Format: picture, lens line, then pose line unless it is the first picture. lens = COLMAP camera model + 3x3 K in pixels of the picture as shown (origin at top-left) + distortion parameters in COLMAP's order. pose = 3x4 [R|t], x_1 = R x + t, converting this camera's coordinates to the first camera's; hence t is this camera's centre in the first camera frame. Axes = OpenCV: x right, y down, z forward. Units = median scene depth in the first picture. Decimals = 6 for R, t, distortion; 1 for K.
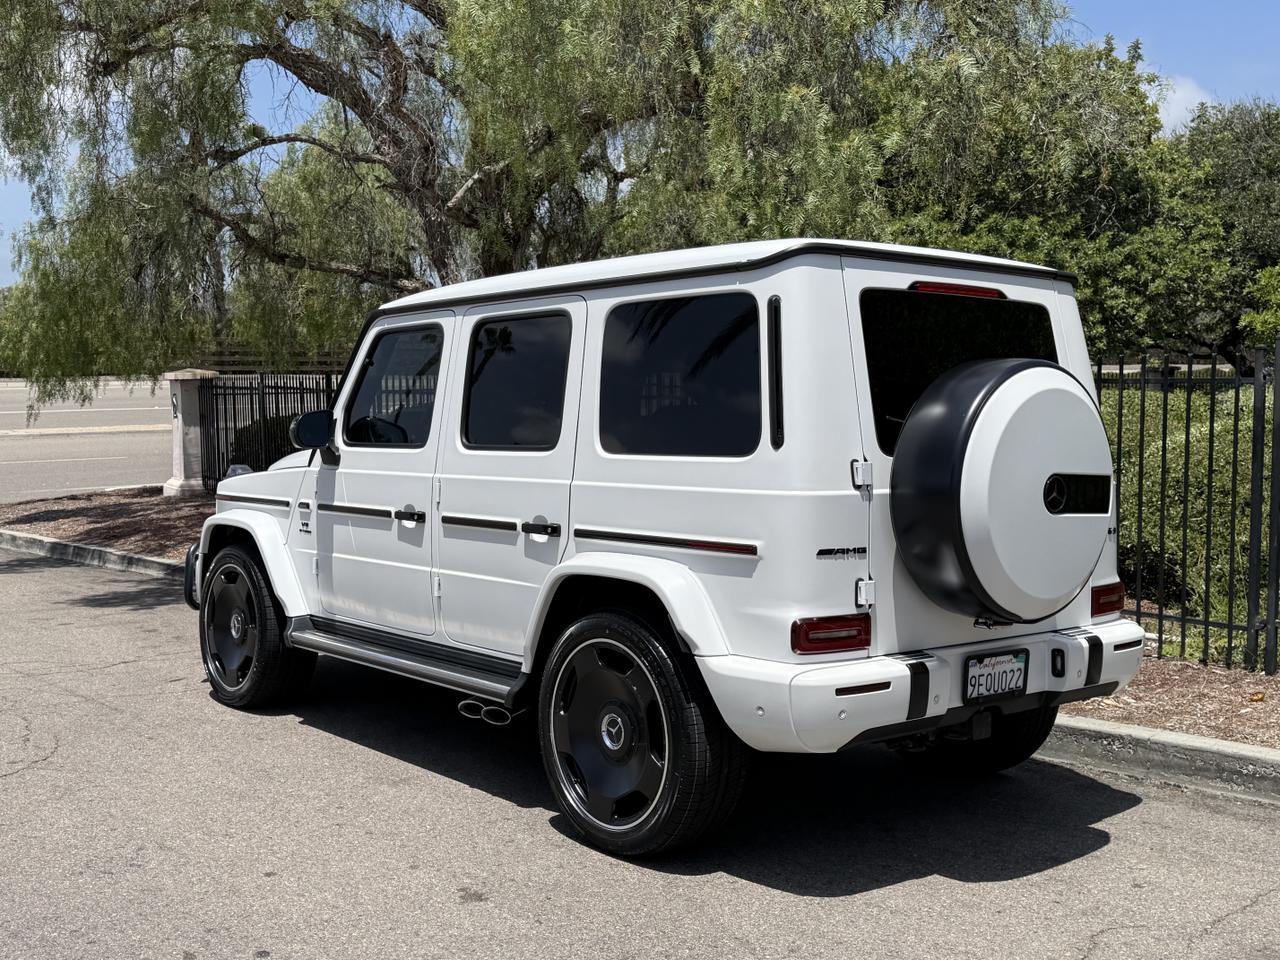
lens RADIAL K [[1382.3, 0, 634.0], [0, 1382.3, 469.9], [0, 0, 1]] dist [0.089466, 0.000000]
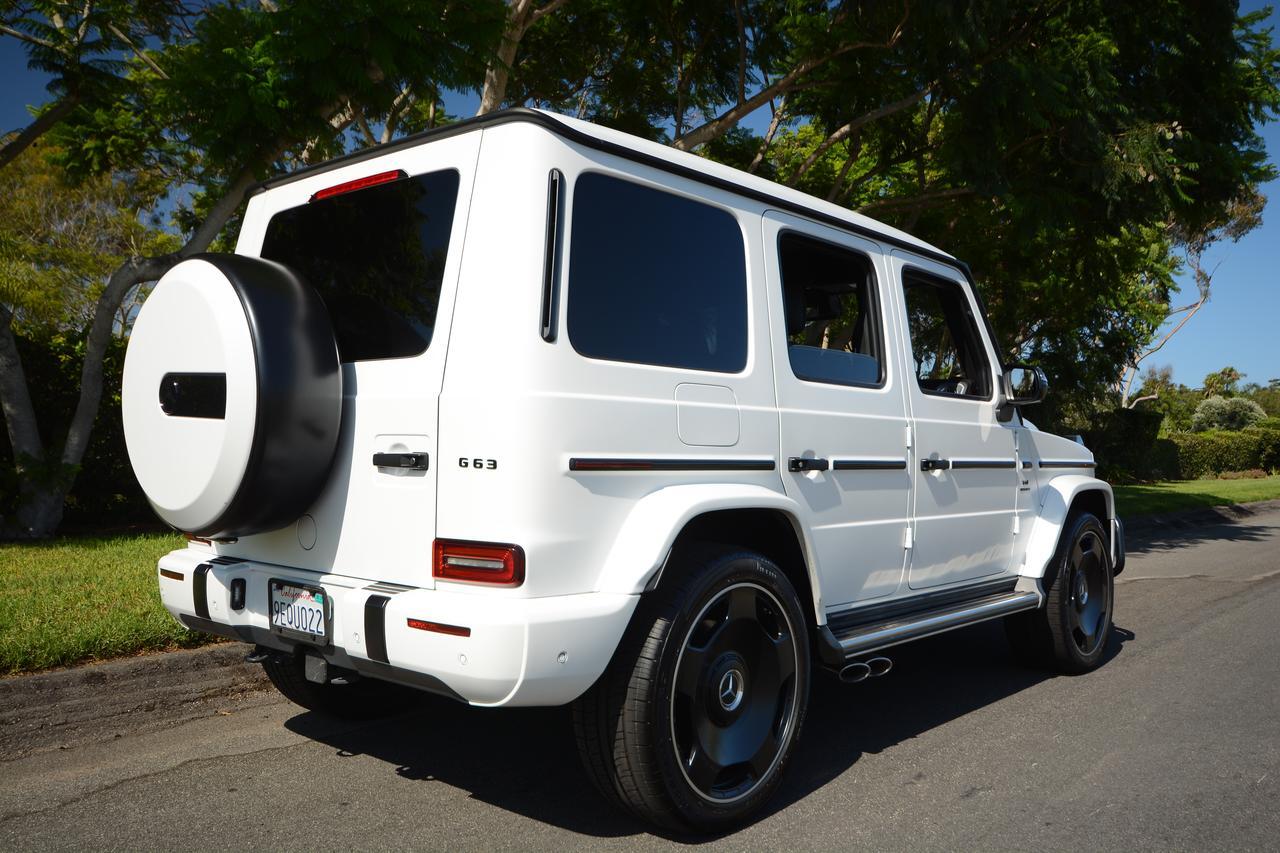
lens RADIAL K [[1052.7, 0, 643.1], [0, 1052.7, 439.3], [0, 0, 1]] dist [-0.018344, 0.052765]
pose [[0.167147, -0.013924, -0.985834, 0.940582], [-0.044877, 0.998756, -0.021715, 0.043133], [0.984910, 0.047871, 0.166314, 1.080534]]
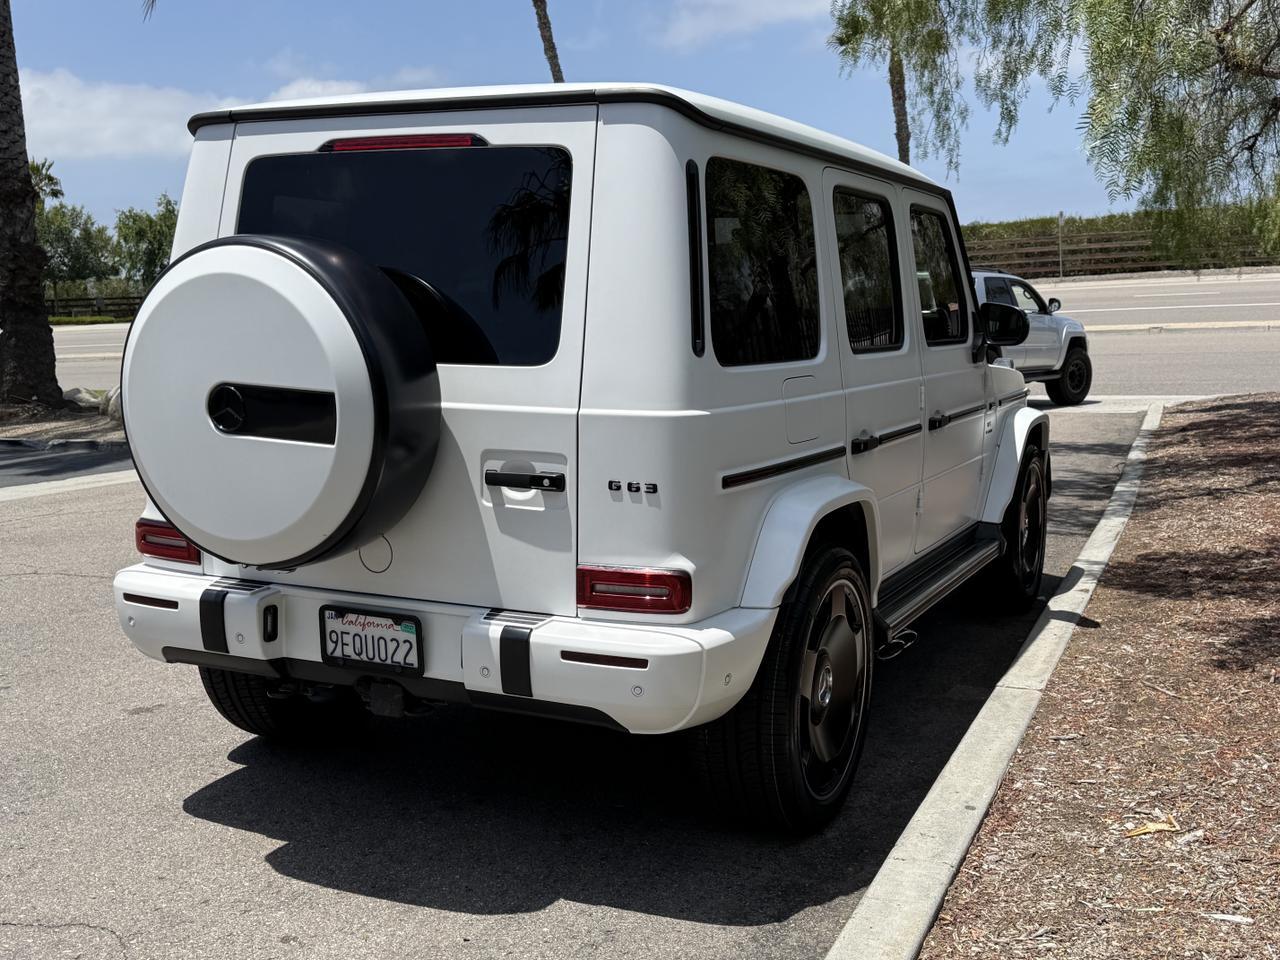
lens RADIAL K [[1382.3, 0, 652.4], [0, 1382.3, 481.2], [0, 0, 1]] dist [0.089466, 0.000000]
pose [[0.423171, 0.113088, -0.898965, 1.007358], [-0.034078, 0.993465, 0.108935, -0.032303], [0.905409, -0.015464, 0.424259, 0.797427]]
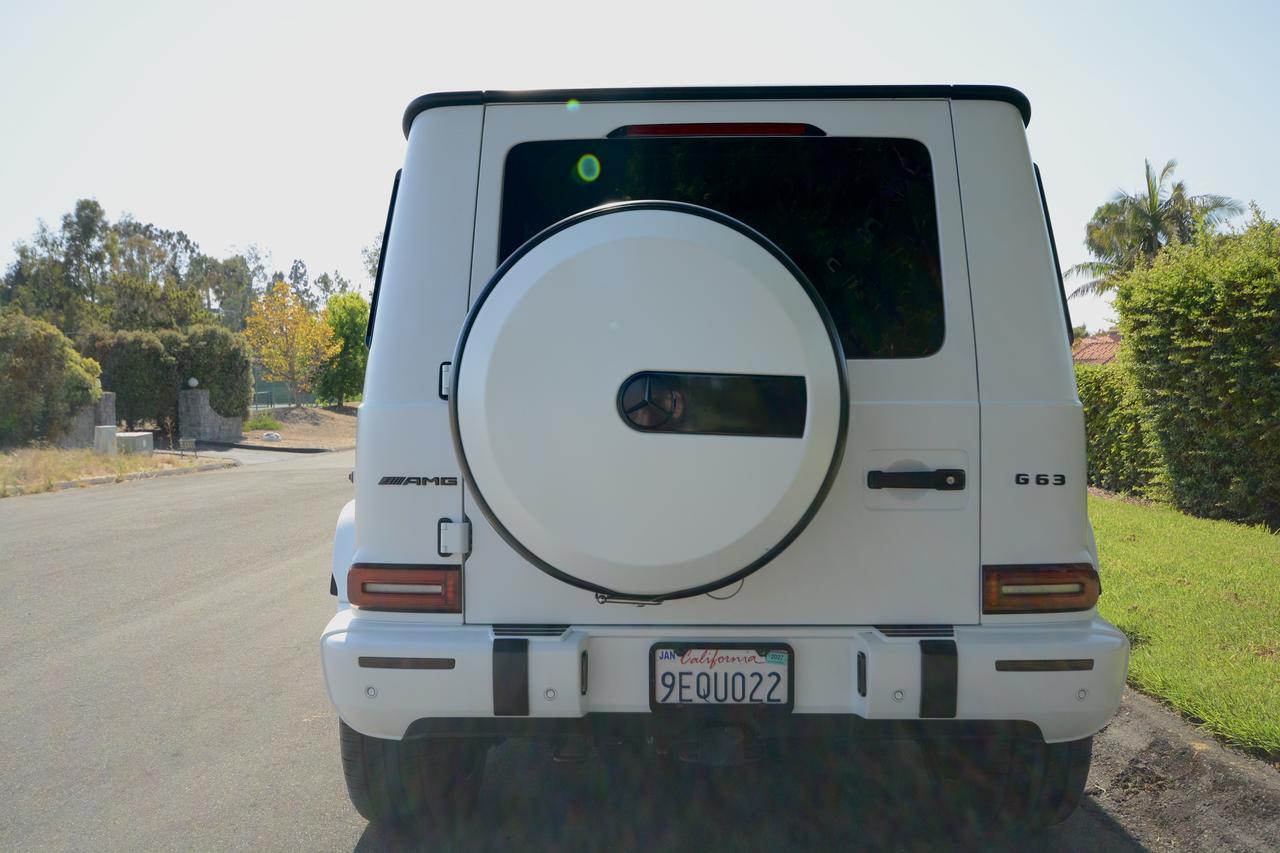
lens RADIAL K [[1052.7, 0, 636.1], [0, 1052.7, 427.1], [0, 0, 1]] dist [-0.018344, 0.052765]
pose [[0.754184, -0.006098, -0.656634, 0.557648], [-0.012633, 0.999637, -0.023794, 0.036989], [0.656541, 0.026241, 0.753834, 0.570347]]
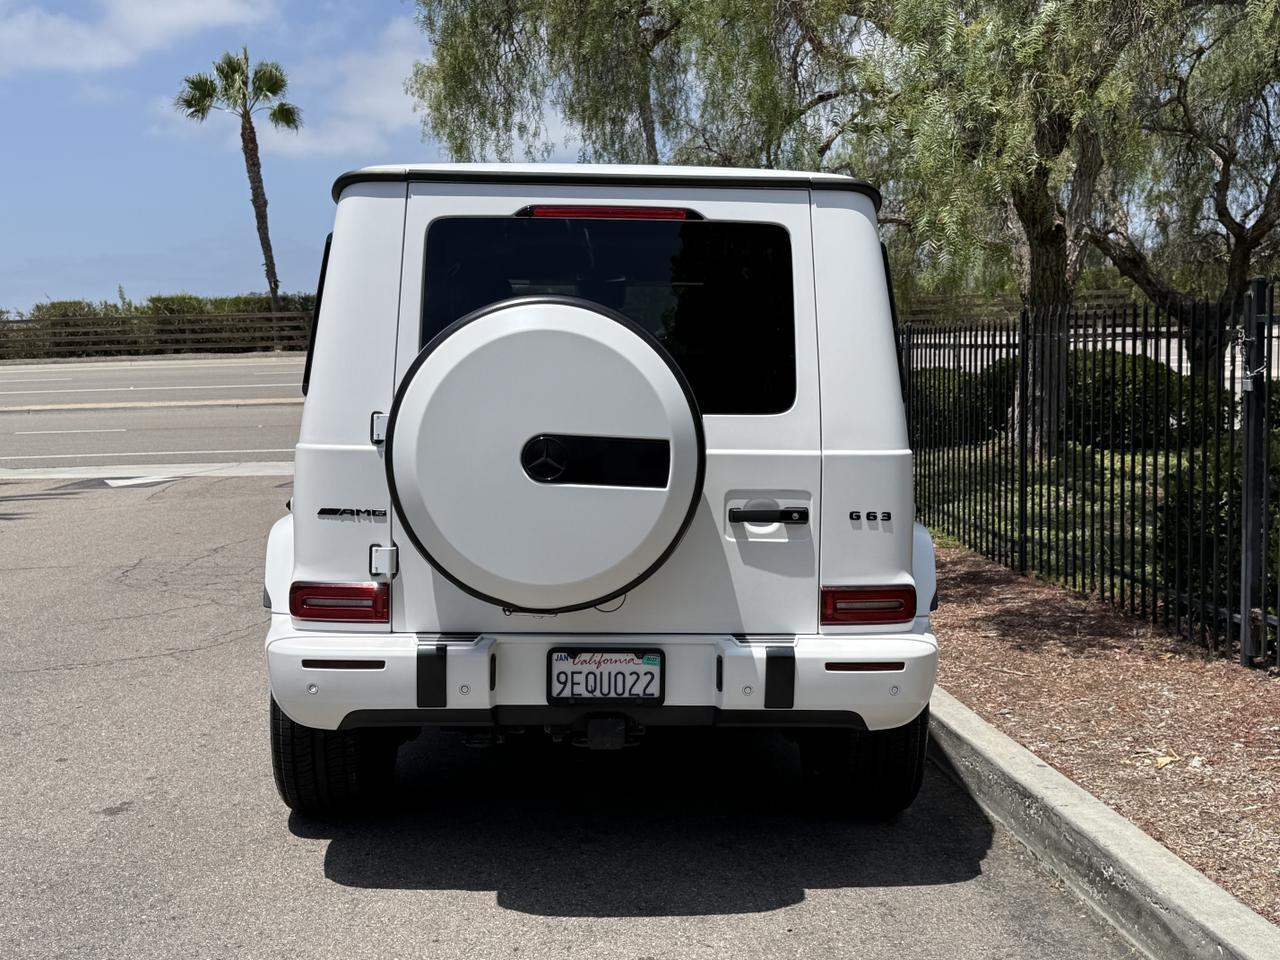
lens RADIAL K [[1382.3, 0, 647.0], [0, 1382.3, 473.0], [0, 0, 1]] dist [0.089466, 0.000000]
pose [[0.795578, 0.045193, -0.604163, 0.760650], [-0.026094, 0.998845, 0.040355, -0.007582], [0.605289, -0.016340, 0.795838, 0.351395]]
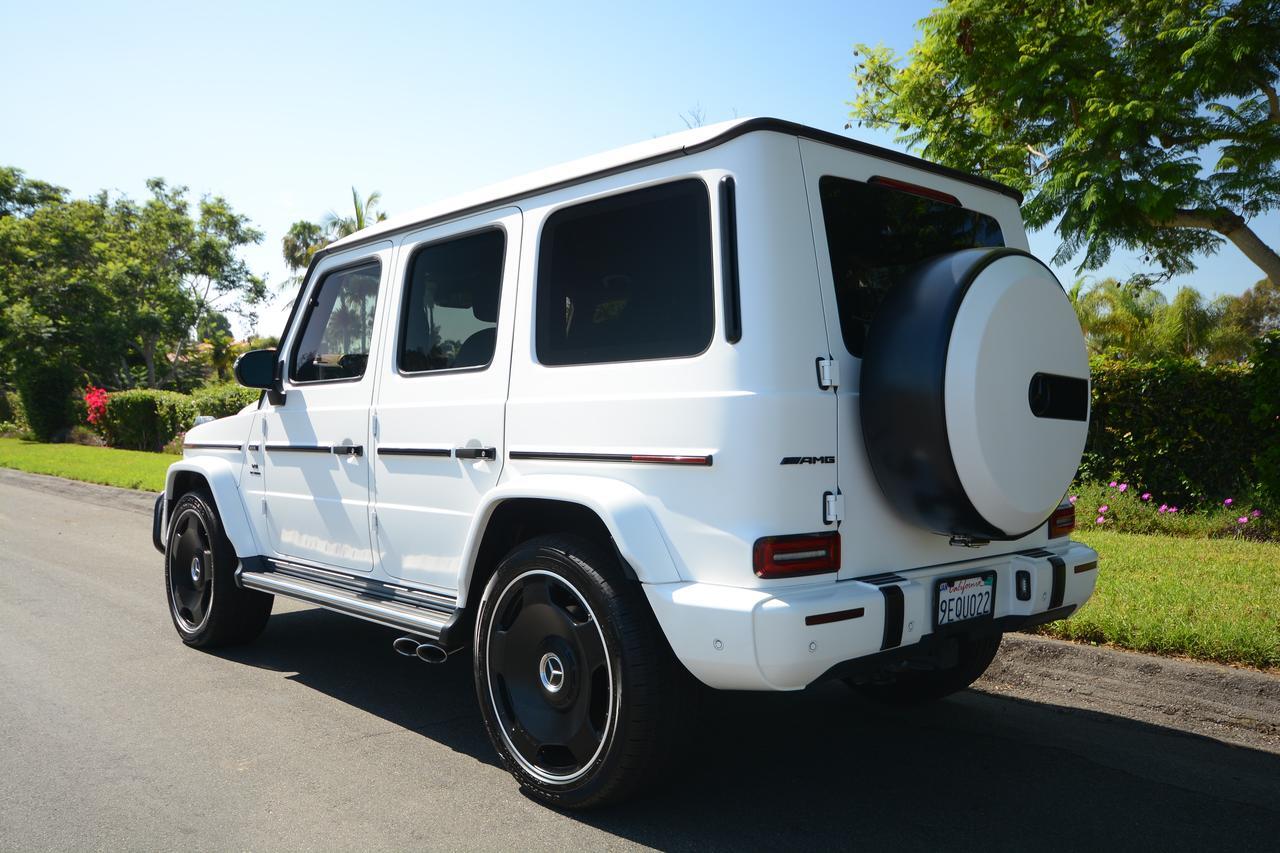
lens RADIAL K [[1052.7, 0, 628.8], [0, 1052.7, 430.9], [0, 0, 1]] dist [-0.018344, 0.052765]
pose [[0.999136, -0.008454, 0.040687, 0.008416], [0.009610, 0.999553, -0.028298, 0.051978], [-0.040429, 0.028665, 0.998771, 0.301873]]
